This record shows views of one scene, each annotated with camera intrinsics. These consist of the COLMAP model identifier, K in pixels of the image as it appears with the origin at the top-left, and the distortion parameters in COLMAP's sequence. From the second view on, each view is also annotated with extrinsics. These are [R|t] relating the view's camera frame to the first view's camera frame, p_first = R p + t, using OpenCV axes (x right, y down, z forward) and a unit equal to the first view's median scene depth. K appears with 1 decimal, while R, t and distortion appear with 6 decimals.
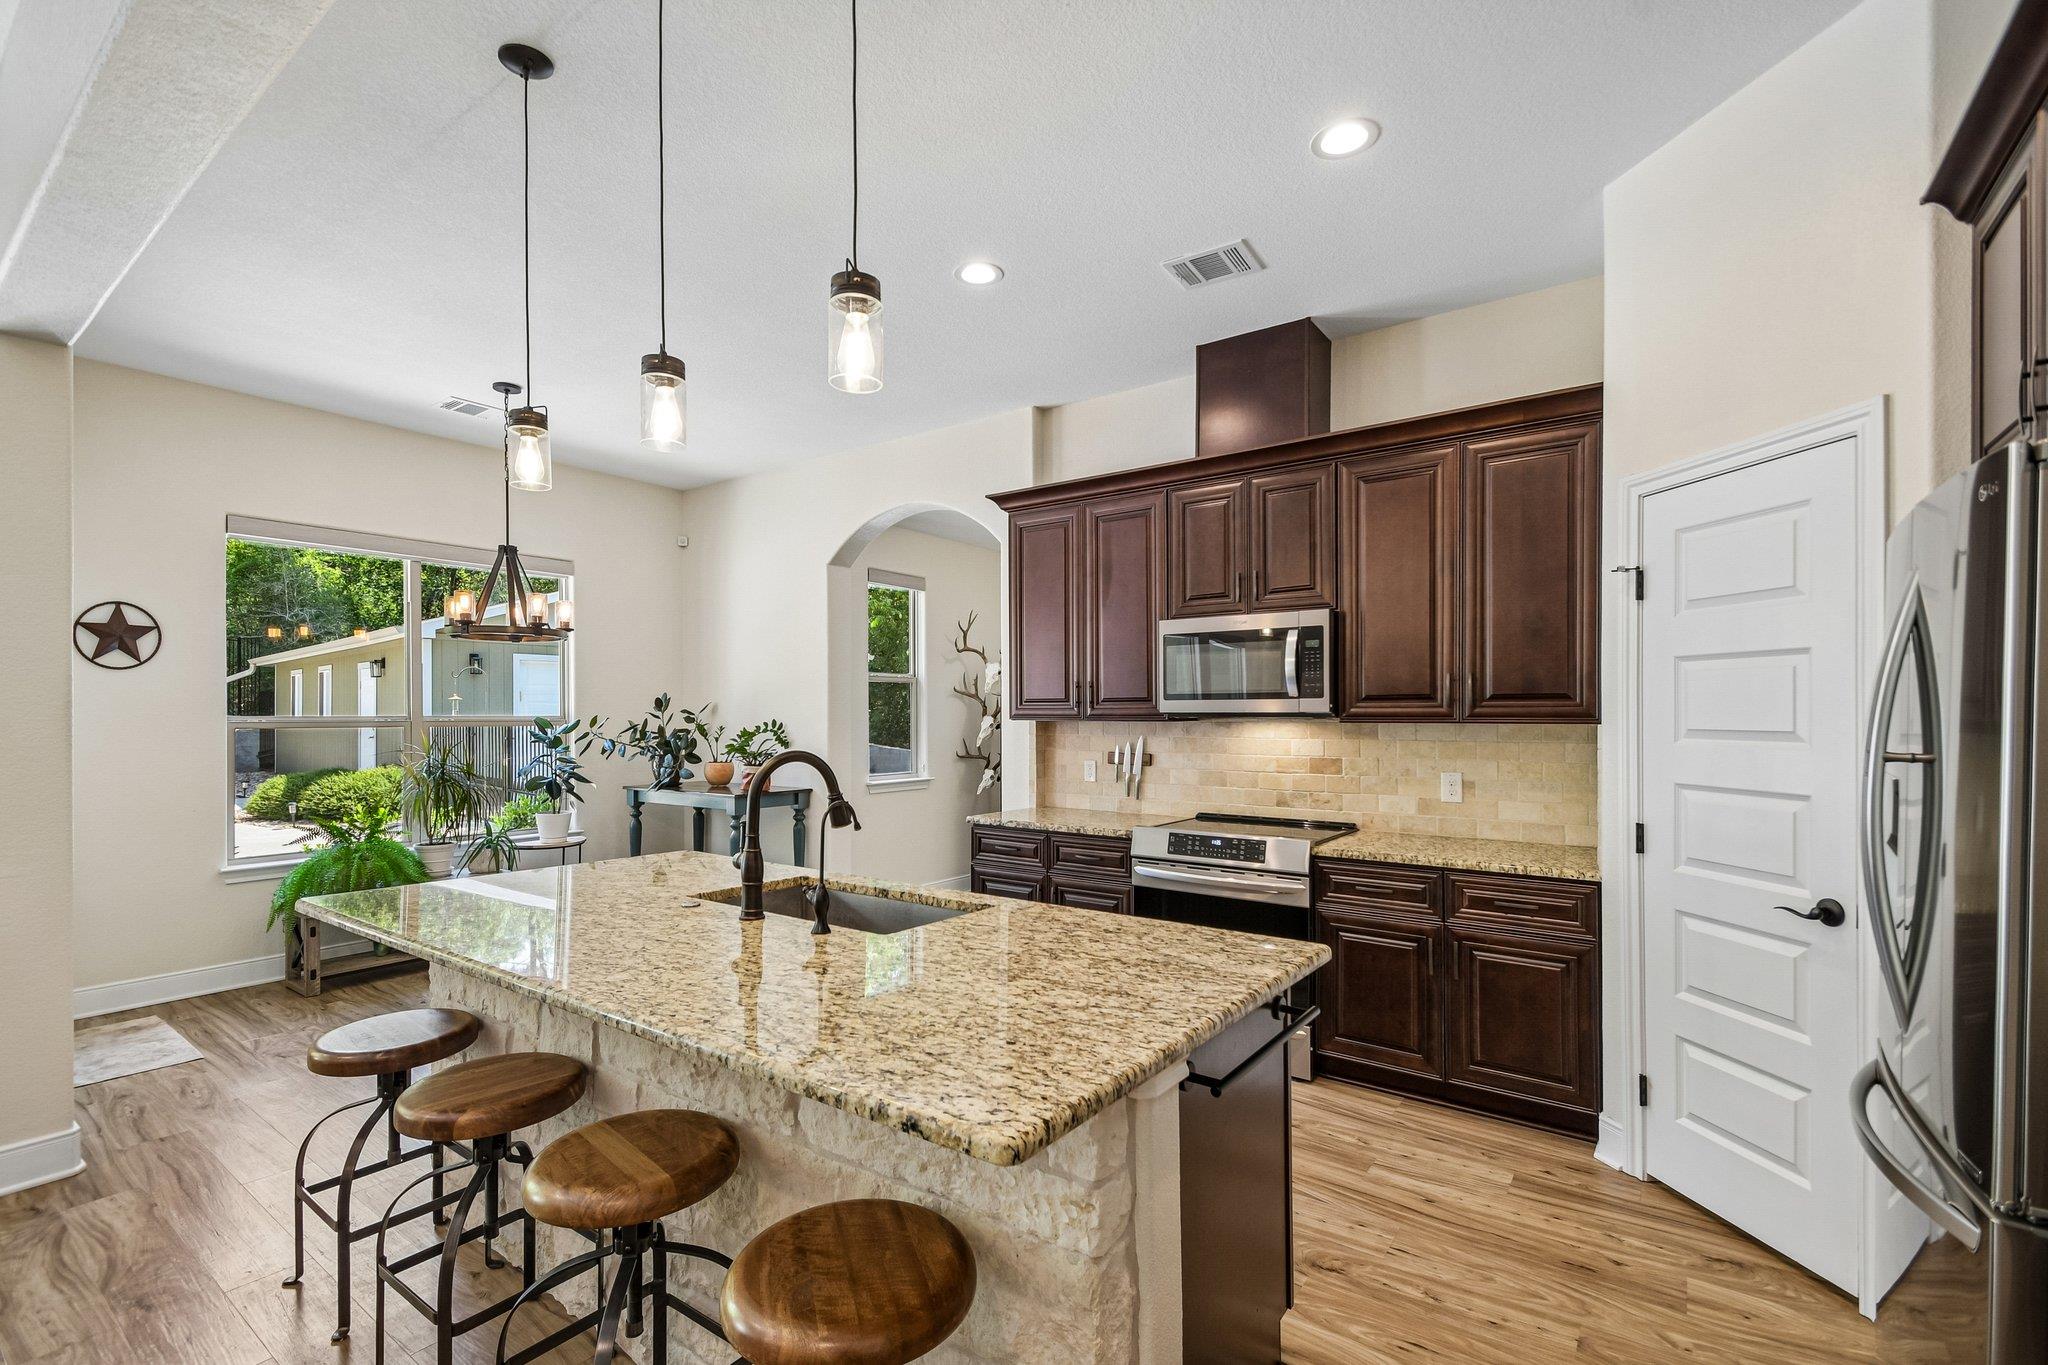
lens RADIAL K [[909.8, 0, 1013.3], [0, 909.8, 720.1], [0, 0, 1]] dist [0.011521, -0.012505]
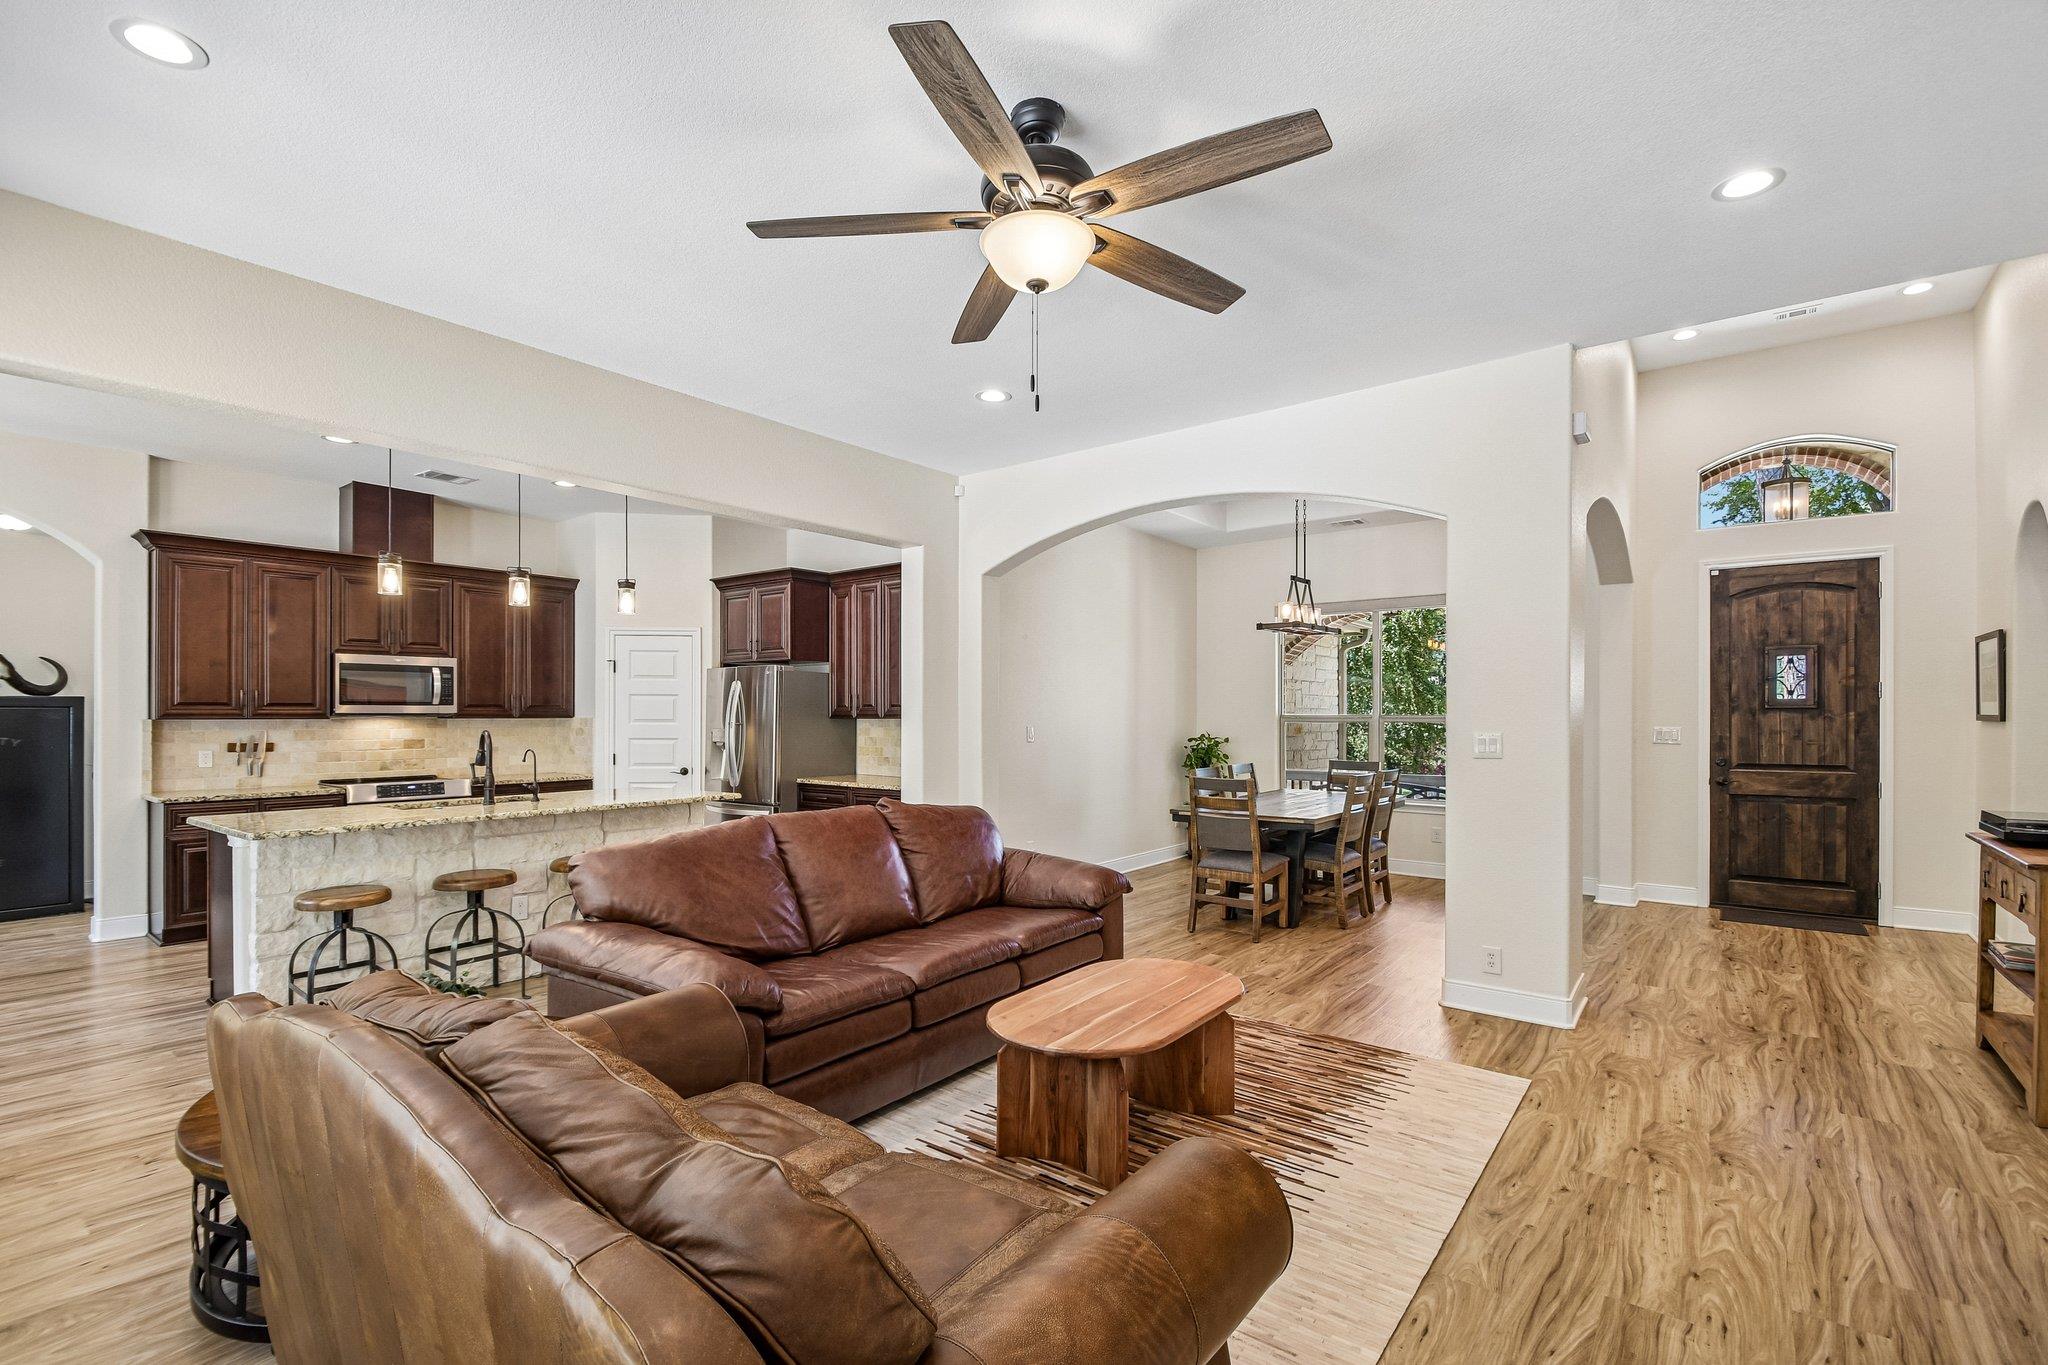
lens RADIAL K [[909.8, 0, 1019.6], [0, 909.8, 714.5], [0, 0, 1]] dist [0.011521, -0.012505]
pose [[0.031371, -0.000409, 0.999508, -1.351923], [0.007776, 0.999970, 0.000165, 0.002846], [-0.999478, 0.007767, 0.031374, -0.205917]]
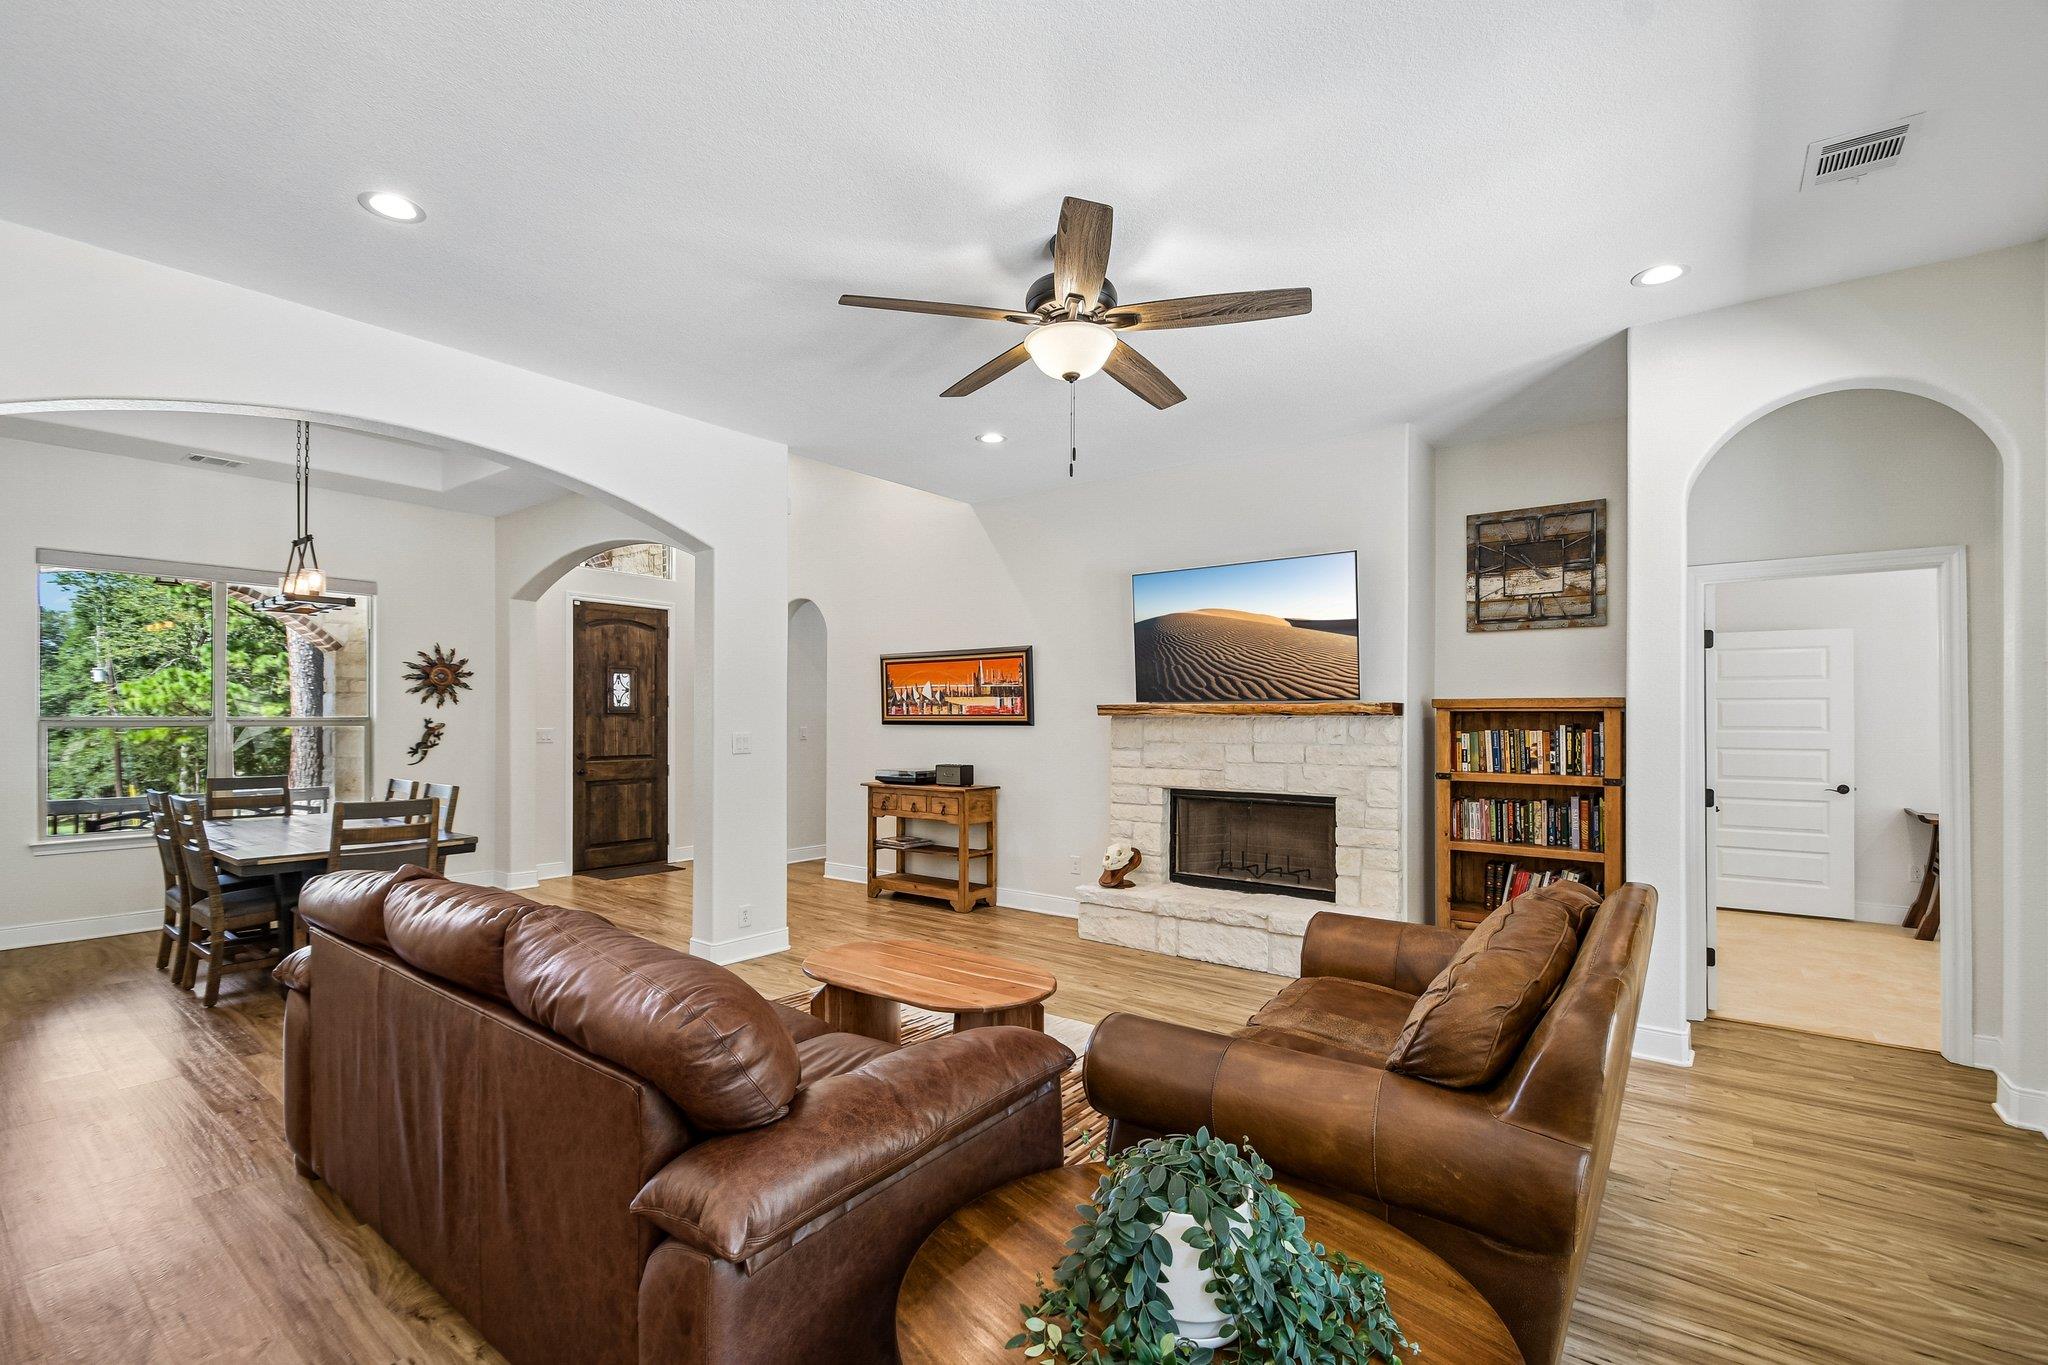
lens RADIAL K [[909.8, 0, 1019.5], [0, 909.8, 716.9], [0, 0, 1]] dist [0.011521, -0.012505]
pose [[-0.999637, -0.003343, 0.026716, -0.711959], [-0.003216, 0.999983, 0.004798, -0.001784], [-0.026732, 0.004710, -0.999632, 0.576742]]
